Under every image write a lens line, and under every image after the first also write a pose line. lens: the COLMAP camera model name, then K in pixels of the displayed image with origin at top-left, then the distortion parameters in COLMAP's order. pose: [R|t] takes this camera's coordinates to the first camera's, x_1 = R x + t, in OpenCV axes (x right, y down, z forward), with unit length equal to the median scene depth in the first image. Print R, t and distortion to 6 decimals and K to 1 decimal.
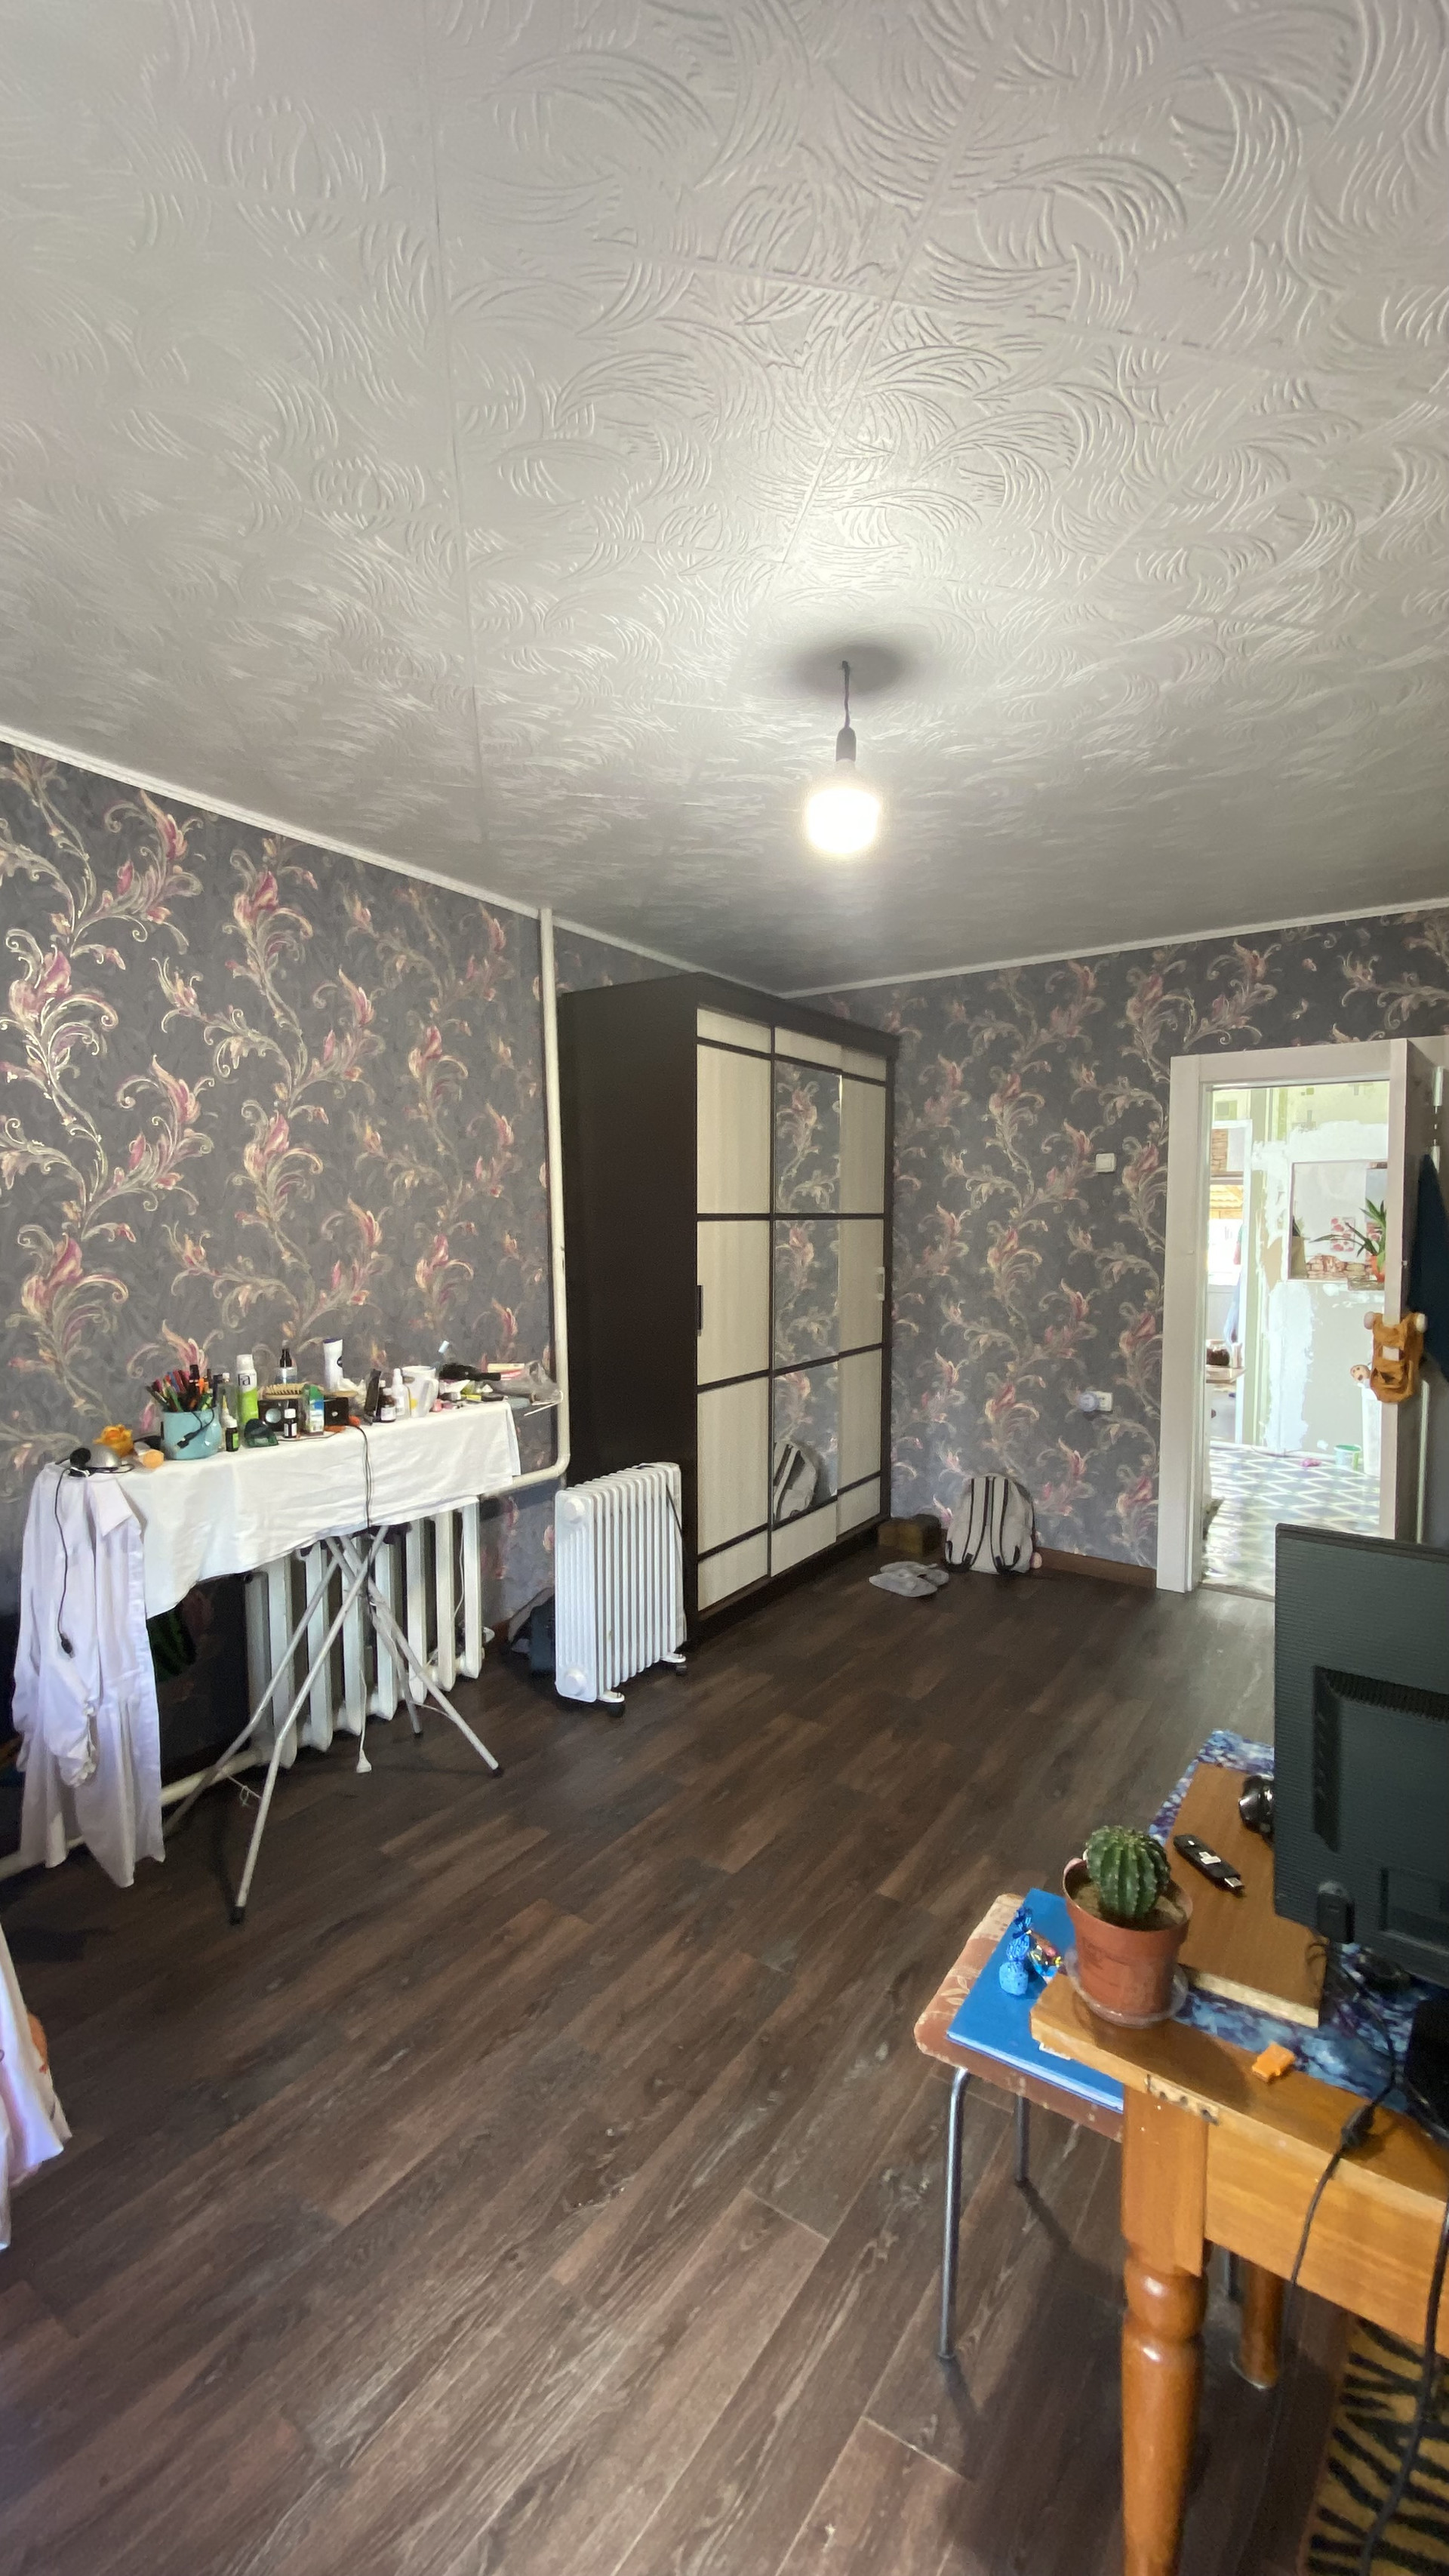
lens RADIAL K [[1058.4, 0, 706.8], [0, 1058.4, 1294.5], [0, 0, 1]] dist [0.019656, -0.017939]
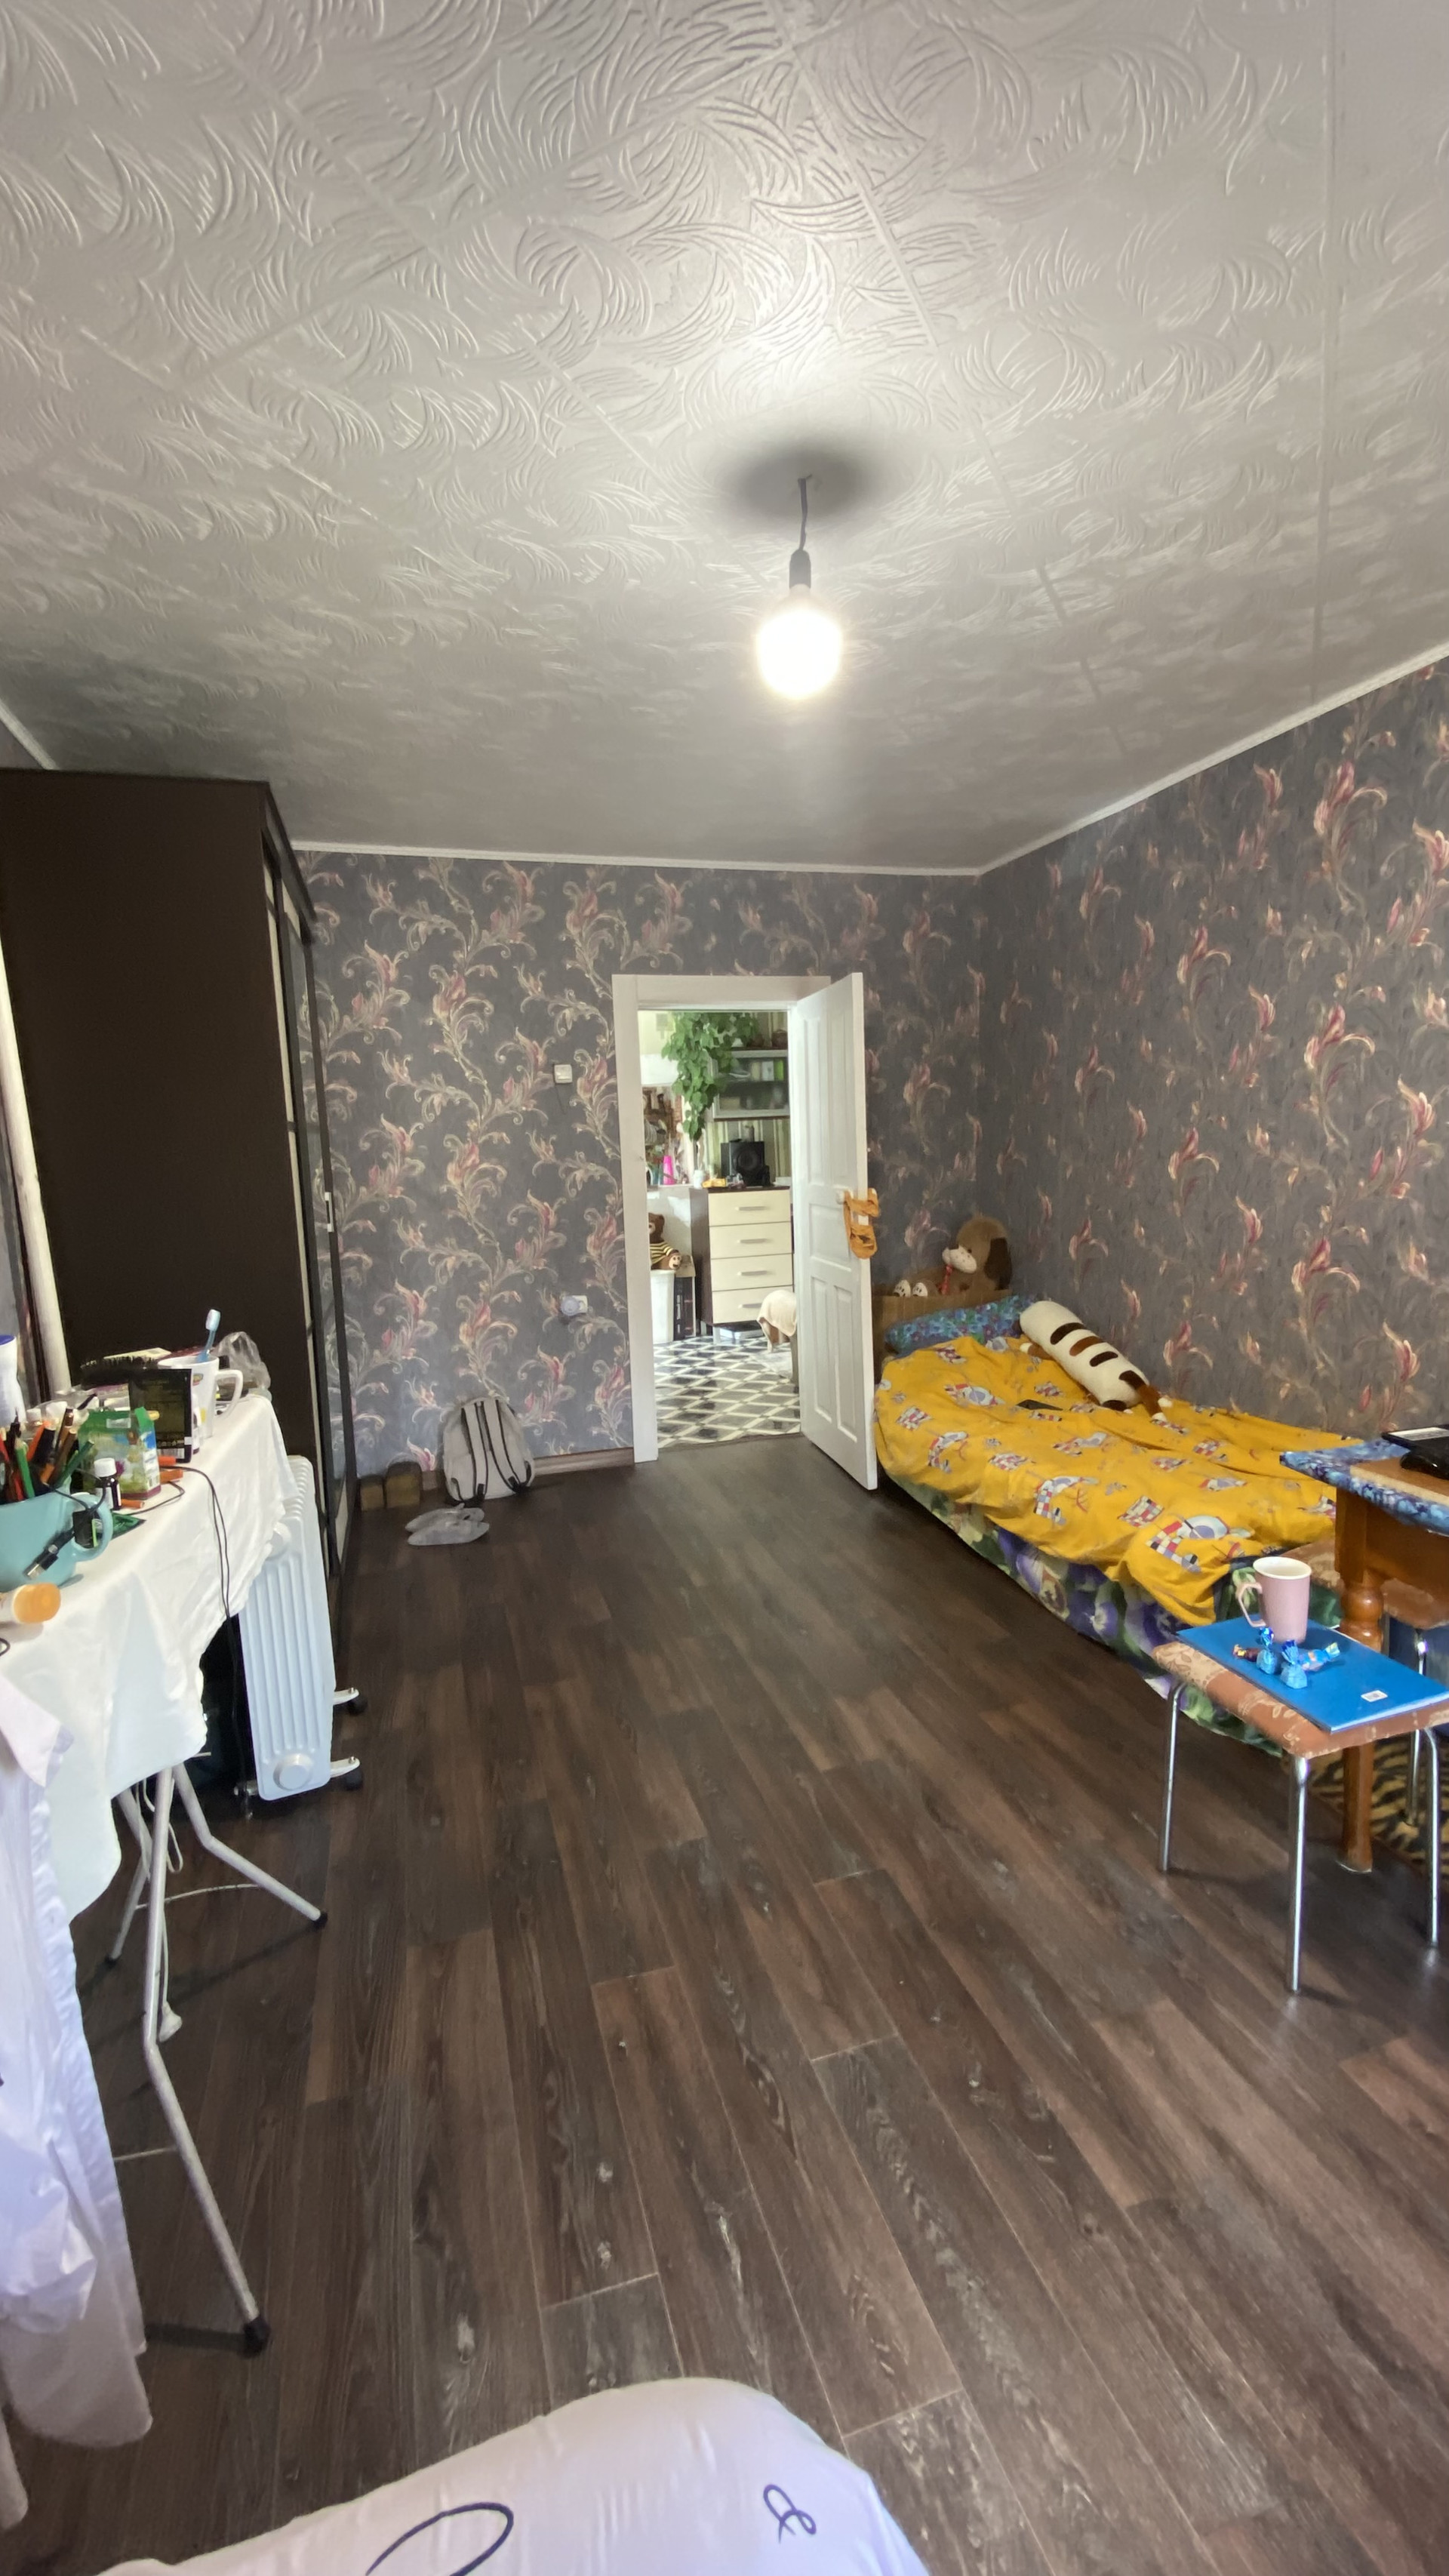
lens RADIAL K [[1058.4, 0, 733.8], [0, 1058.4, 1304.8], [0, 0, 1]] dist [0.019656, -0.017939]
pose [[0.598721, -0.146190, 0.787504, -0.360170], [0.092281, 0.989245, 0.113482, -0.003781], [-0.795624, 0.004728, 0.605772, 0.245680]]
